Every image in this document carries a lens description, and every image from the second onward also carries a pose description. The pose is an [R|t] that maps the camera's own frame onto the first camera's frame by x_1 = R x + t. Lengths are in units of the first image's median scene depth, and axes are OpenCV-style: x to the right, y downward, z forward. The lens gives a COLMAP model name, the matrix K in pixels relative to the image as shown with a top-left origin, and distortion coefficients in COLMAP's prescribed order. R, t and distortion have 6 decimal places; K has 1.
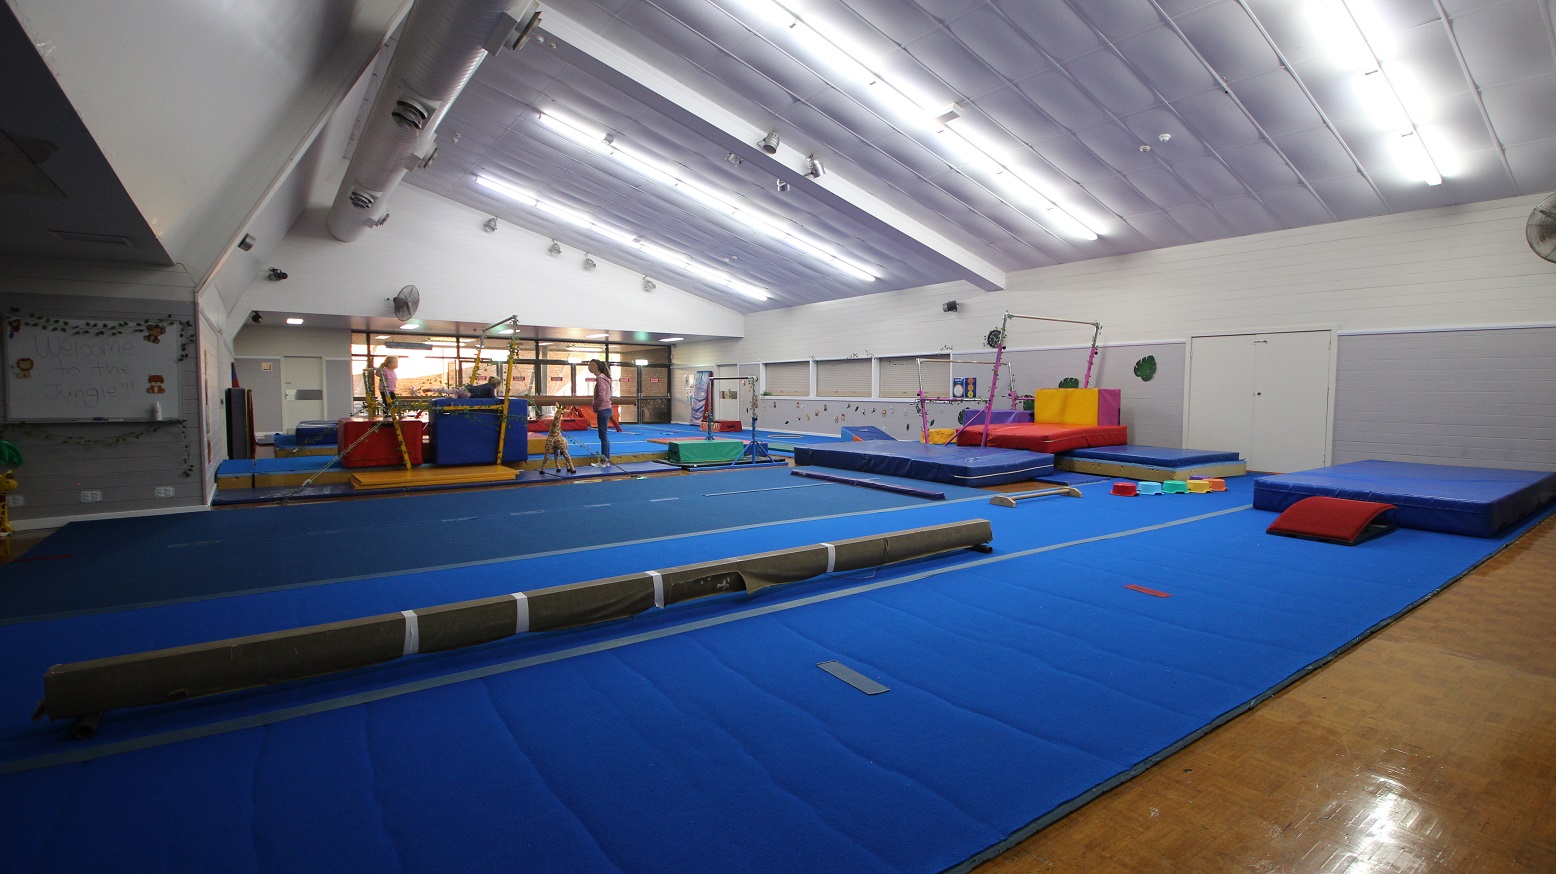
lens RADIAL K [[720.2, 0, 789.2], [0, 720.2, 436.8], [0, 0, 1]] dist [0.019448, -0.030342]
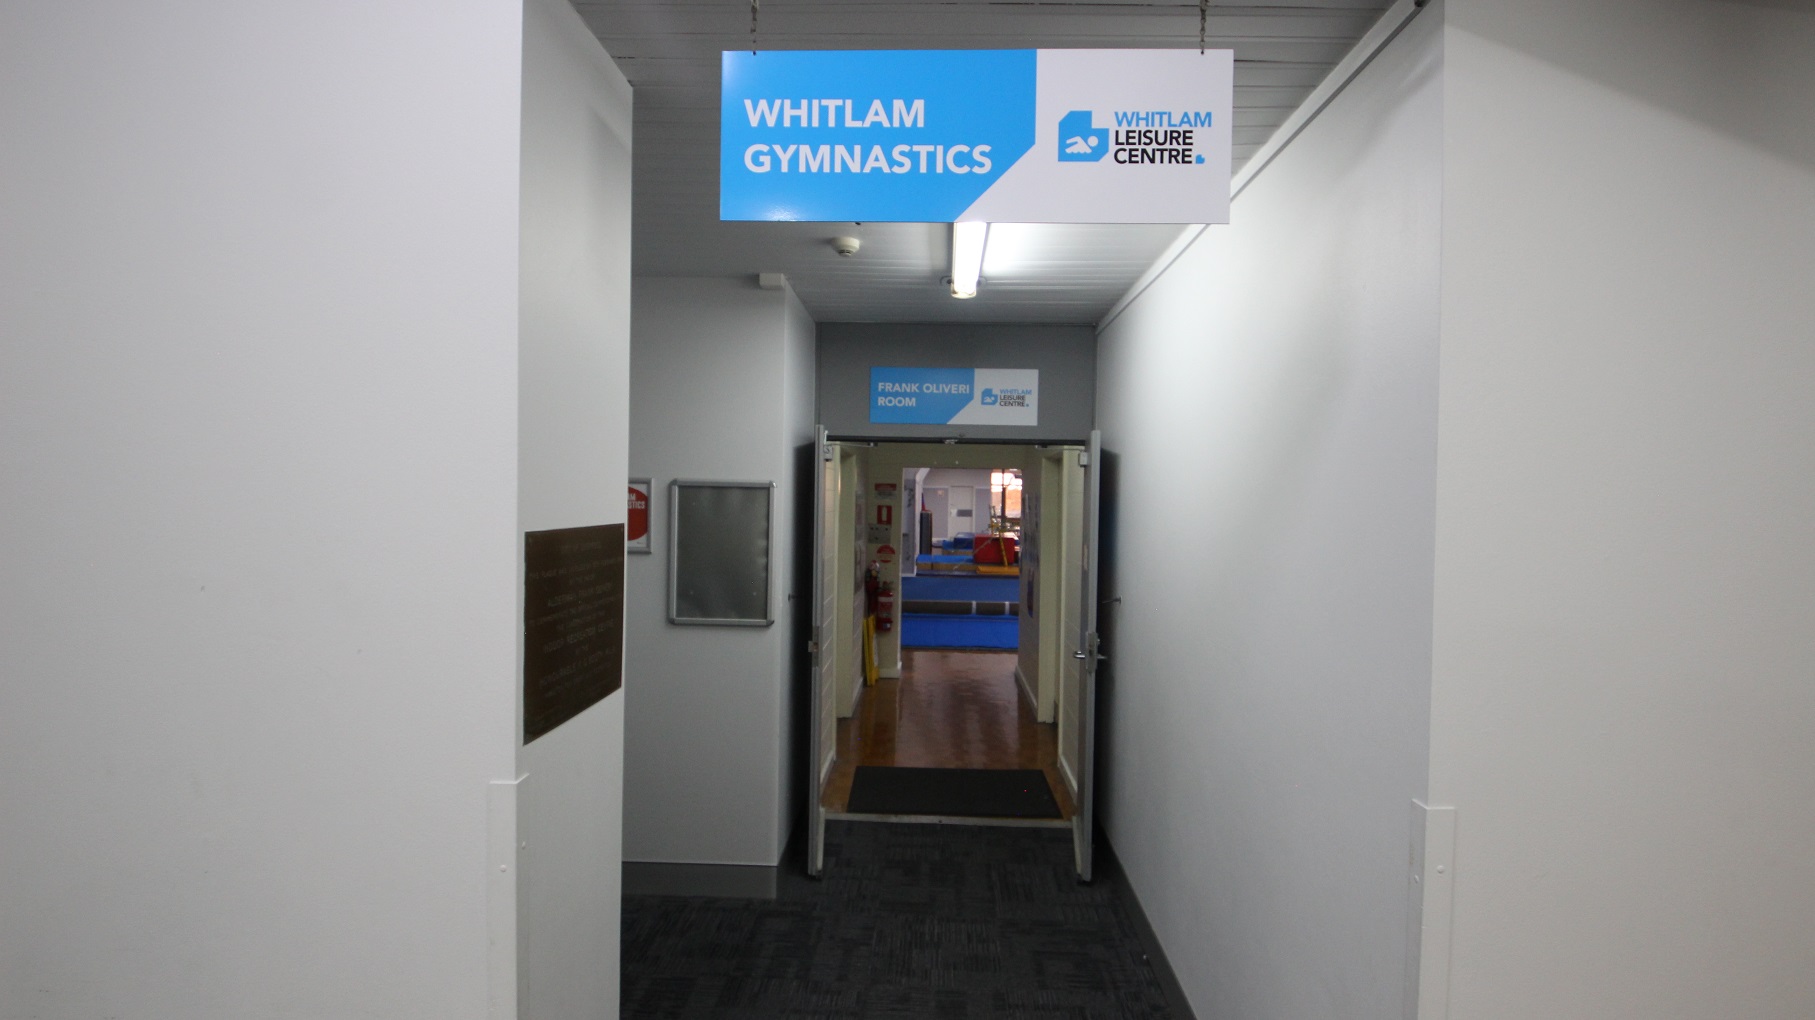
lens RADIAL K [[840.1, 0, 920.6], [0, 840.1, 509.8], [0, 0, 1]] dist [0.019448, -0.030342]
pose [[0.797393, 0.024982, -0.602944, 0.485428], [-0.056380, 0.997857, -0.033219, -0.009174], [0.600821, 0.060483, 0.797092, -0.682664]]
